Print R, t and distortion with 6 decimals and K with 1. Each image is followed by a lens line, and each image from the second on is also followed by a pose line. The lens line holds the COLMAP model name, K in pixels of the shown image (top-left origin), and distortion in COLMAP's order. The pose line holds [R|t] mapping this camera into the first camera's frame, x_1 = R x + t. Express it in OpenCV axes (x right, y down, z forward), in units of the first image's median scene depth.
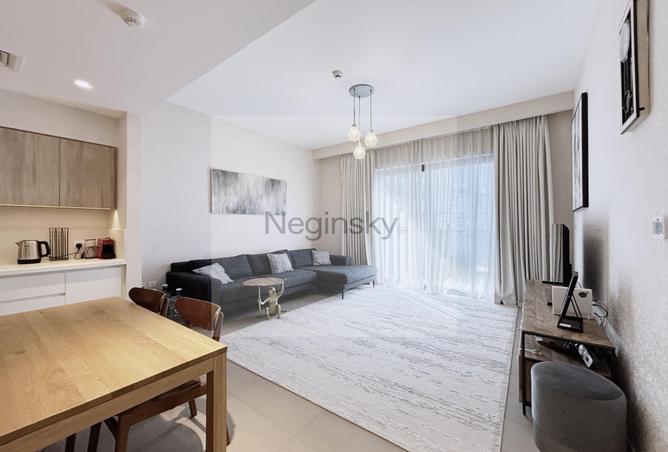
lens RADIAL K [[269.7, 0, 337.3], [0, 269.7, 224.9], [0, 0, 1]] dist [0.016469, 0.000186]
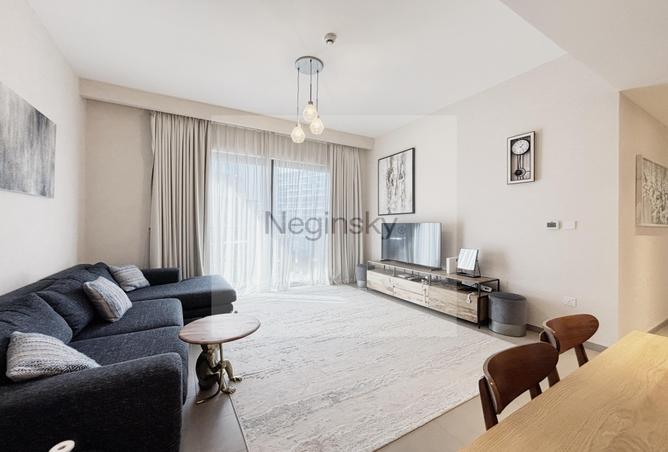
lens RADIAL K [[269.7, 0, 336.1], [0, 269.7, 225.6], [0, 0, 1]] dist [0.016469, 0.000186]
pose [[0.396779, -0.003334, 0.917908, -0.570013], [-0.011508, 0.999897, 0.008606, 0.001902], [-0.917842, -0.013978, 0.396700, 0.492820]]
